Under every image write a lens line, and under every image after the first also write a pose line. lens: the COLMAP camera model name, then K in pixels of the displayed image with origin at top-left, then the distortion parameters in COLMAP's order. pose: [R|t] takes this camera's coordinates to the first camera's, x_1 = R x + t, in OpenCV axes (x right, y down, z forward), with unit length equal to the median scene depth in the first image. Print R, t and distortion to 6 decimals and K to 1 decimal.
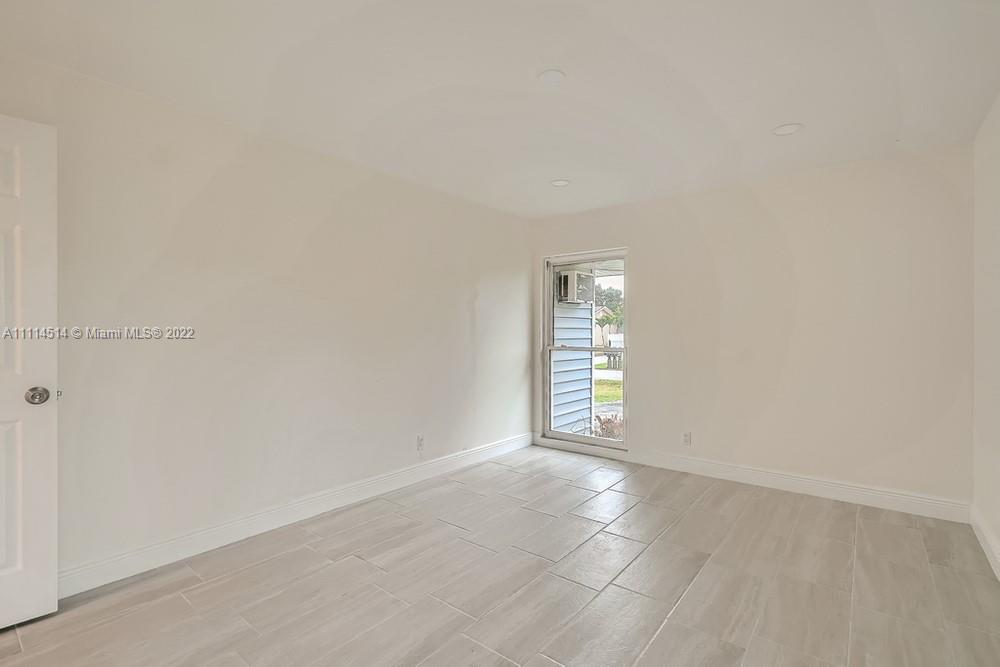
lens RADIAL K [[459.1, 0, 500.9], [0, 459.1, 330.8], [0, 0, 1]] dist [-0.002126, -0.000146]
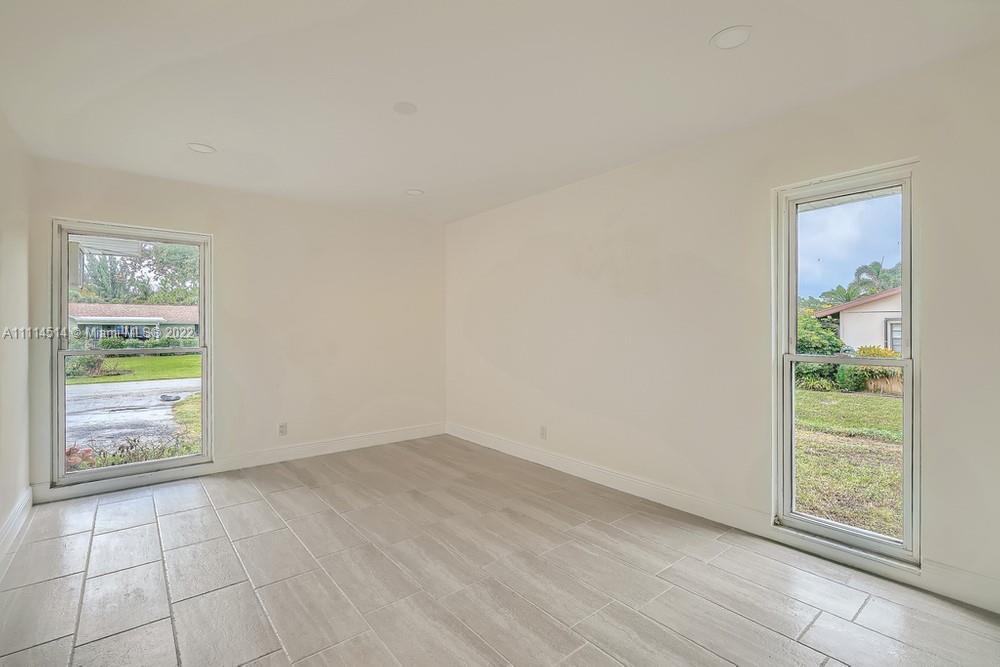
lens RADIAL K [[447.6, 0, 506.1], [0, 447.6, 330.4], [0, 0, 1]] dist [-0.000902, 0.000086]
pose [[0.205936, -0.003127, 0.978560, -0.482706], [0.000365, 0.999995, 0.003119, 0.002211], [-0.978565, -0.000285, 0.205936, 0.267494]]
